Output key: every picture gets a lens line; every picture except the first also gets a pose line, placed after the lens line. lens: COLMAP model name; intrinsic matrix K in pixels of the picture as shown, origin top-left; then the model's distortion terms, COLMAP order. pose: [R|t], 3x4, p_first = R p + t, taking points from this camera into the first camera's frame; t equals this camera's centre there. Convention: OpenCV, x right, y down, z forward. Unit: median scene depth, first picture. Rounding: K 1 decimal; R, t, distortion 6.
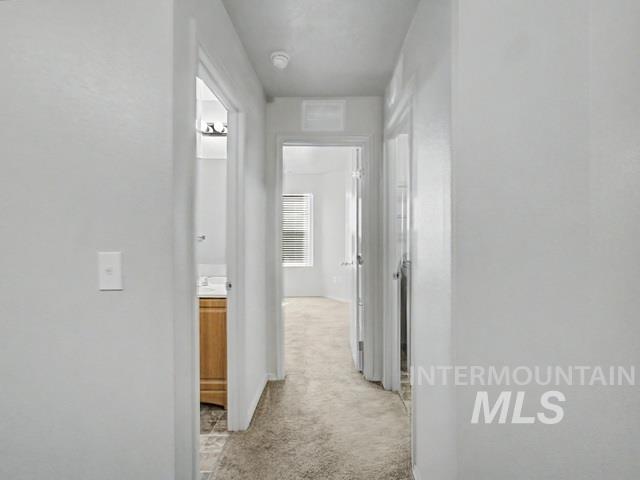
lens RADIAL K [[278.0, 0, 318.1], [0, 278.0, 241.7], [0, 0, 1]] dist [-0.002519, 0.000112]
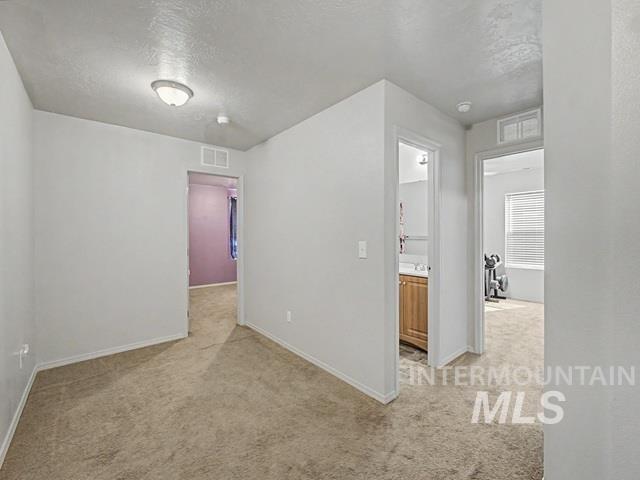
lens RADIAL K [[278.0, 0, 317.9], [0, 278.0, 243.9], [0, 0, 1]] dist [-0.002519, 0.000112]
pose [[0.678365, -0.009593, -0.734662, 0.359795], [-0.000867, 0.999904, -0.013857, 0.040897], [0.734724, 0.010037, 0.678292, -0.437146]]
